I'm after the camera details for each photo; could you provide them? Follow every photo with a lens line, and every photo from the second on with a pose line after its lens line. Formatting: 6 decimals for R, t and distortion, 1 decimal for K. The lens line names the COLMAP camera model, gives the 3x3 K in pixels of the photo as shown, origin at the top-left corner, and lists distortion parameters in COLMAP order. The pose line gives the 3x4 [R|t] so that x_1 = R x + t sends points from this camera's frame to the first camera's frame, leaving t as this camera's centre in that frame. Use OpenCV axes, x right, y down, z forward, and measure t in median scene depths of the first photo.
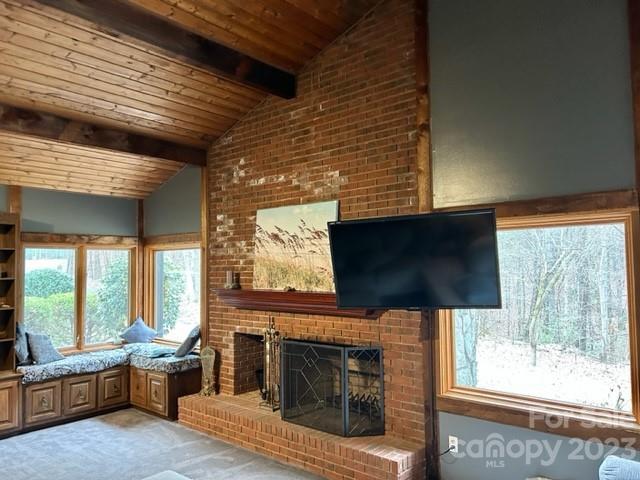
lens RADIAL K [[487.1, 0, 320.4], [0, 487.1, 238.6], [0, 0, 1]] dist [0.037425, -0.017982]
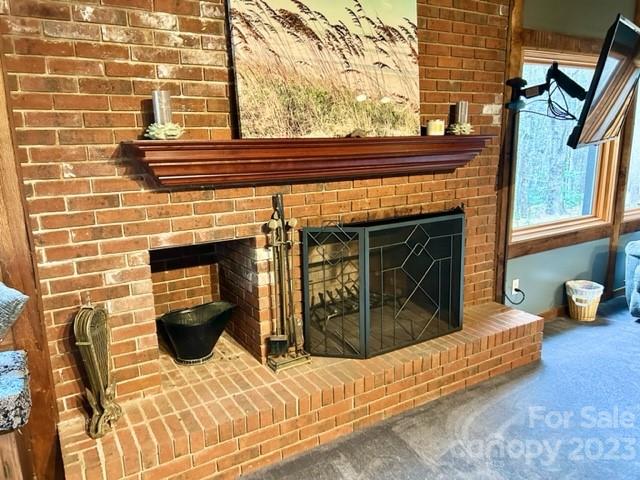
lens RADIAL K [[487.1, 0, 321.2], [0, 487.1, 245.7], [0, 0, 1]] dist [0.037425, -0.017982]
pose [[0.303117, -0.203770, 0.930912, -0.520582], [-0.043287, 0.972918, 0.227060, 0.090244], [-0.951970, -0.109122, 0.286088, 0.760544]]
